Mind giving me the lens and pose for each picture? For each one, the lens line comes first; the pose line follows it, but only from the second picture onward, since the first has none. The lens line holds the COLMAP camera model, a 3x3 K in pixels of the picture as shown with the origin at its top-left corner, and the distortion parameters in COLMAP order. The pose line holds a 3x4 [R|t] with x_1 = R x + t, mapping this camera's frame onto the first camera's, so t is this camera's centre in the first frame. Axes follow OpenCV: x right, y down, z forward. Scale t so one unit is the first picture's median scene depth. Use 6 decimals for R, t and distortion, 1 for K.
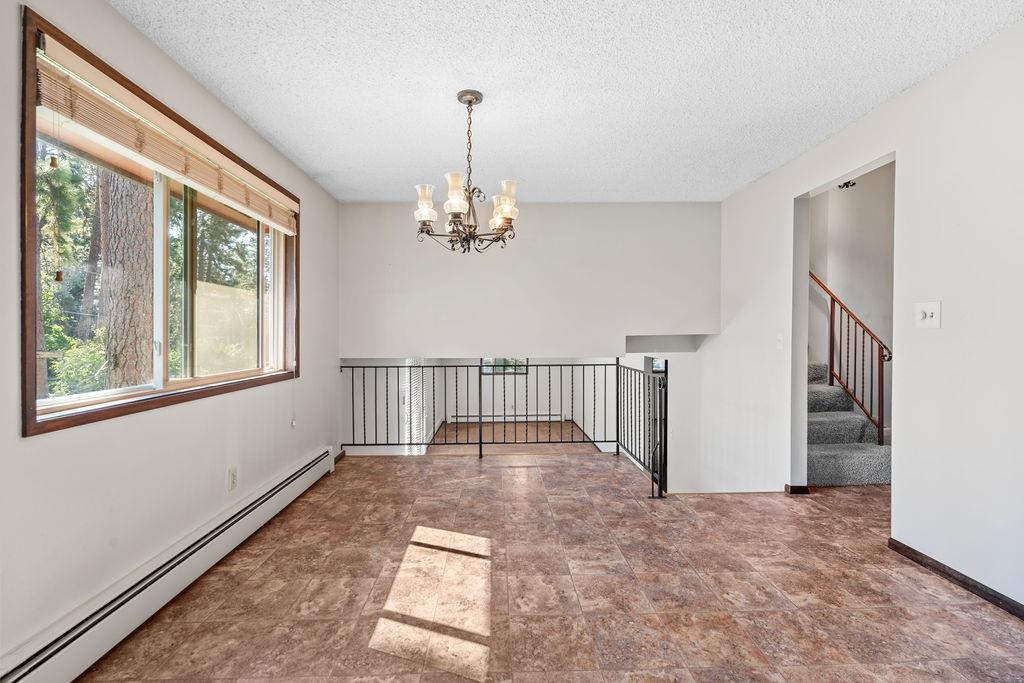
lens RADIAL K [[449.8, 0, 522.6], [0, 449.8, 333.3], [0, 0, 1]] dist [-0.002348, -0.000988]
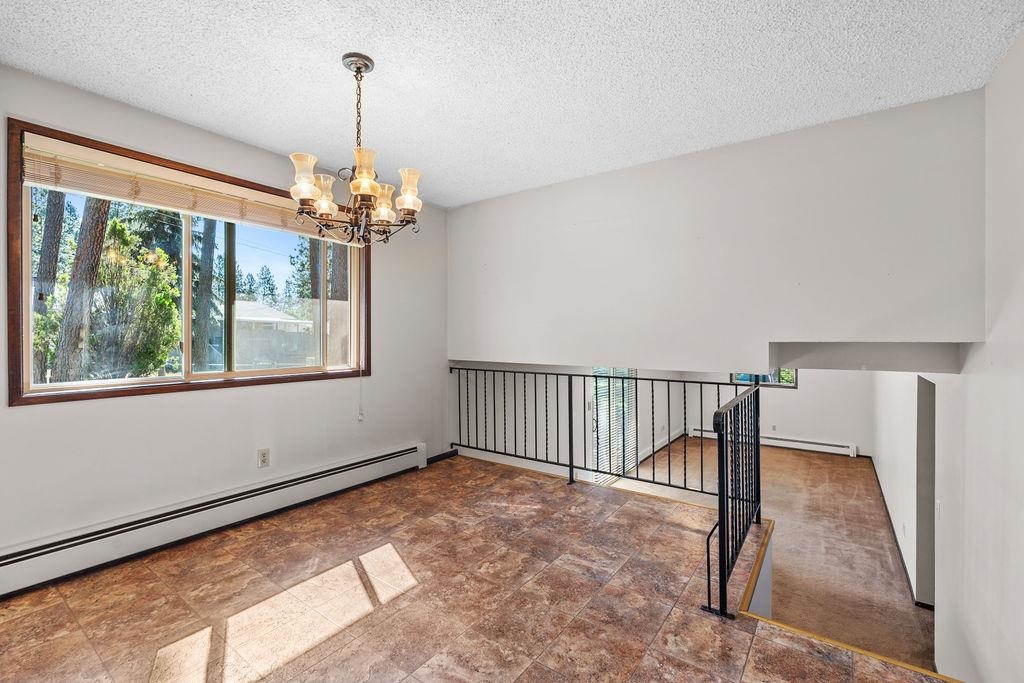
lens RADIAL K [[449.8, 0, 528.8], [0, 449.8, 331.8], [0, 0, 1]] dist [-0.002348, -0.000988]
pose [[0.782724, -0.000842, -0.622369, 0.671834], [-0.002311, 0.999988, -0.004259, -0.007896], [0.622365, 0.004772, 0.782713, 0.527593]]
